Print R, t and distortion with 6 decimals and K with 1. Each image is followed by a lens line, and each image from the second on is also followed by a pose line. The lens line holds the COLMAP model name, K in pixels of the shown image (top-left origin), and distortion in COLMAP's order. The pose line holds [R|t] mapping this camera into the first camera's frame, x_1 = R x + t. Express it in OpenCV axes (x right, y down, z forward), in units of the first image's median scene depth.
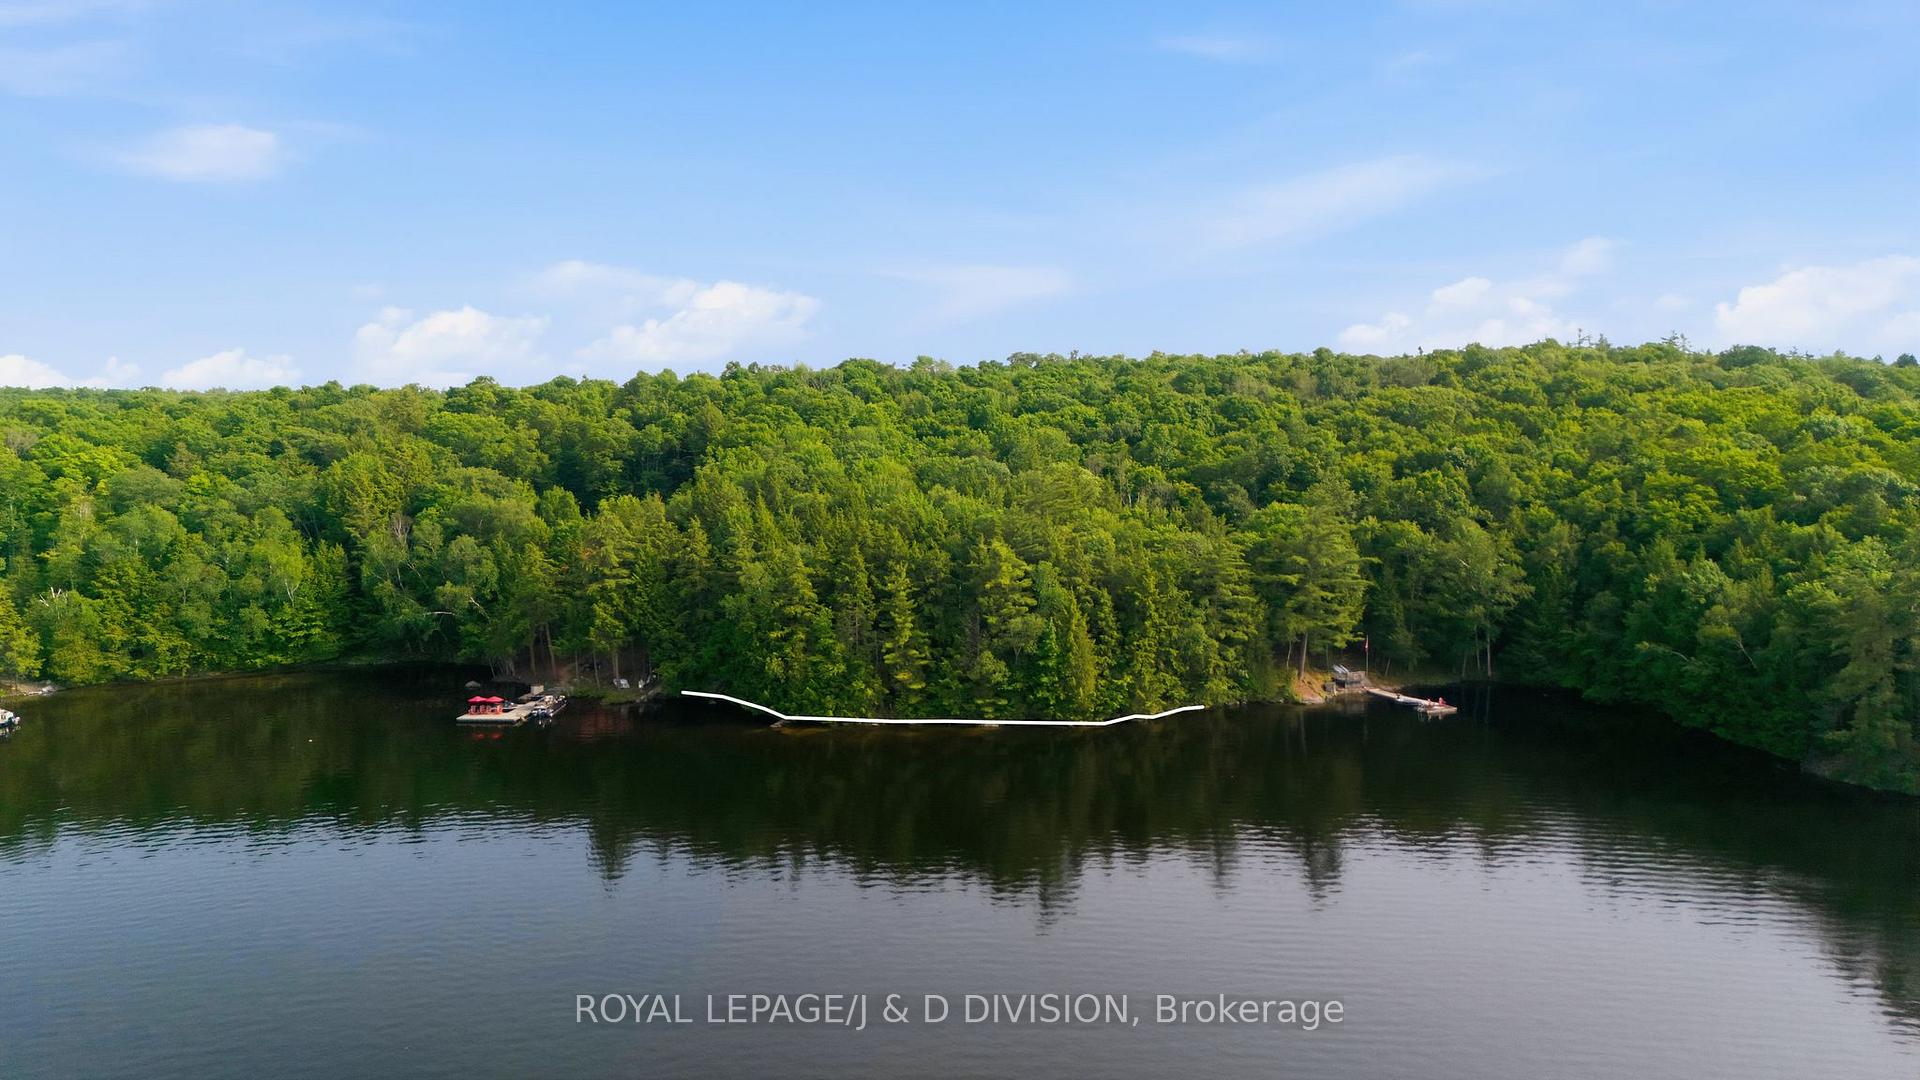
lens RADIAL K [[1409.0, 0, 955.9], [0, 1409.0, 536.6], [0, 0, 1]] dist [0.083995, -0.076715]
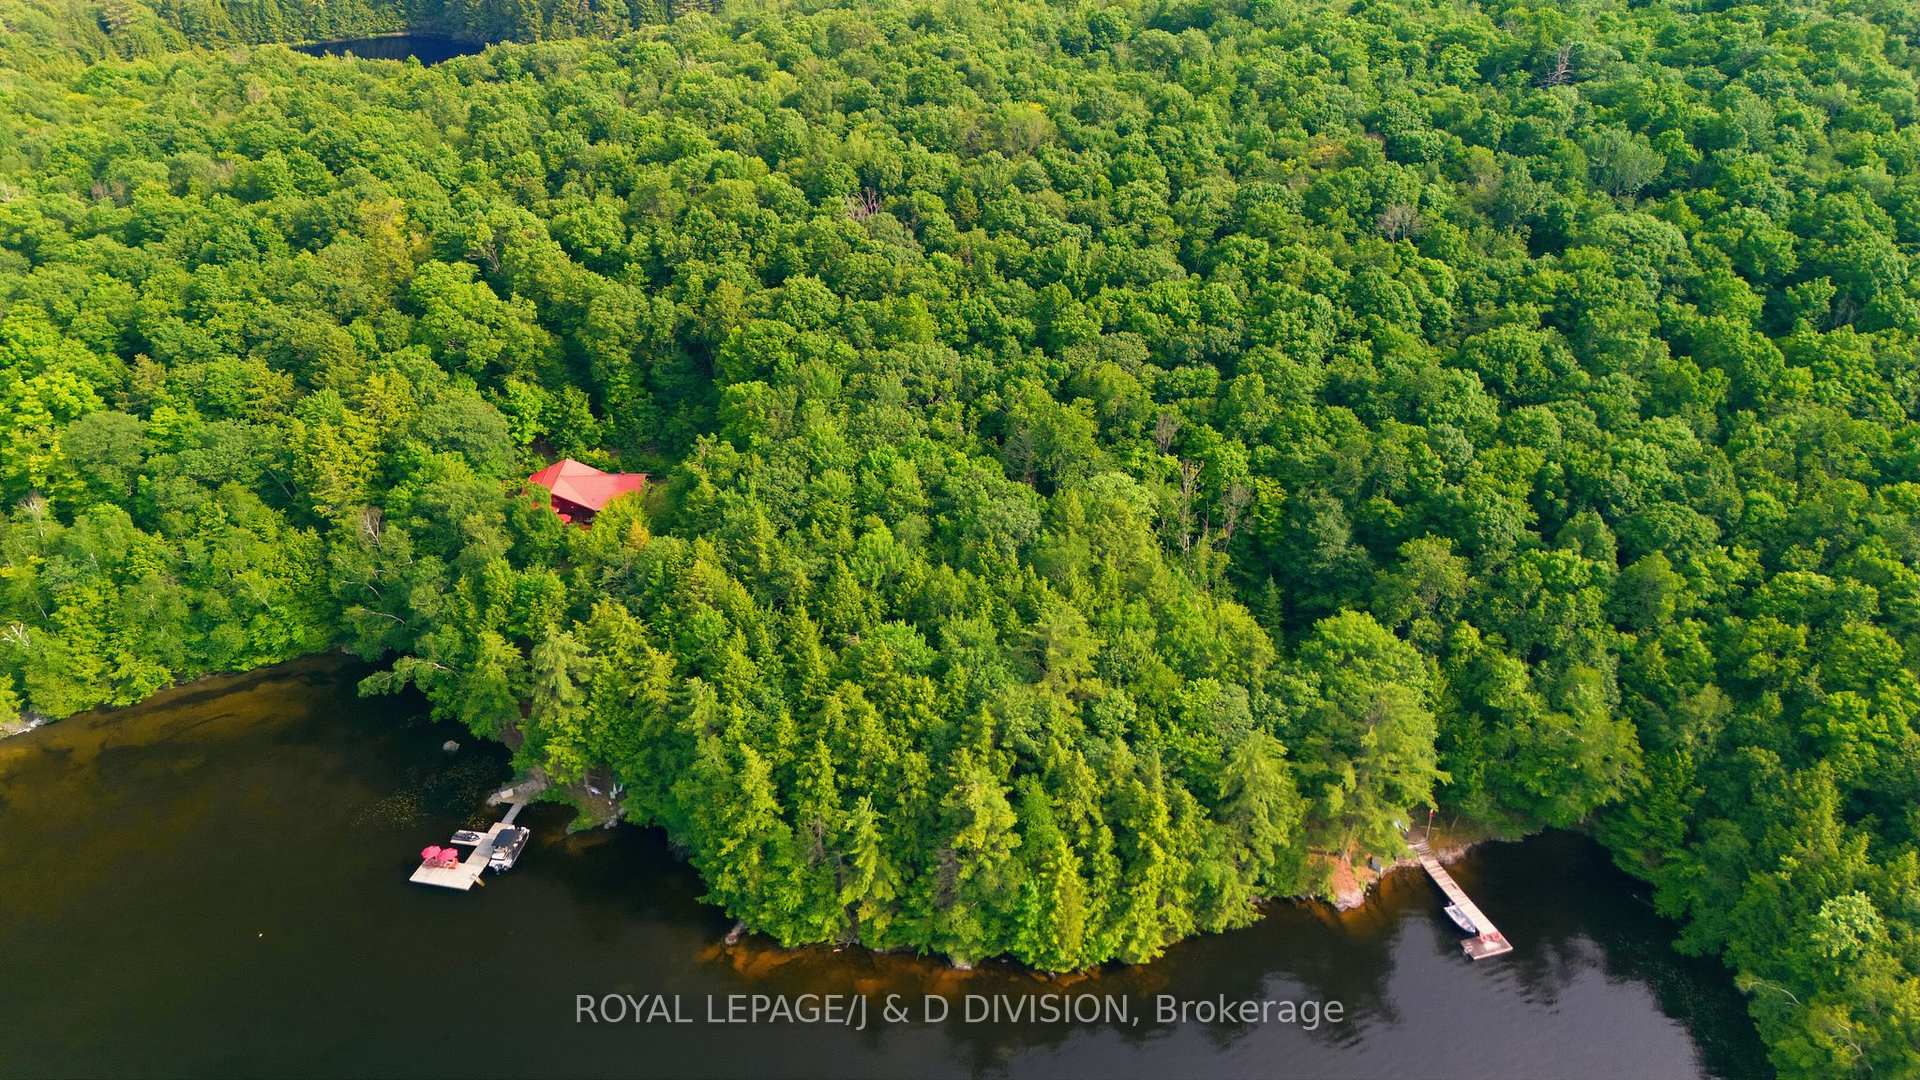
lens RADIAL K [[1409.0, 0, 955.9], [0, 1409.0, 536.6], [0, 0, 1]] dist [0.083995, -0.076715]
pose [[0.991227, 0.063328, -0.116013, 0.094540], [-0.005985, 0.898348, 0.439243, -0.446070], [0.132036, -0.434696, 0.890846, 0.270680]]
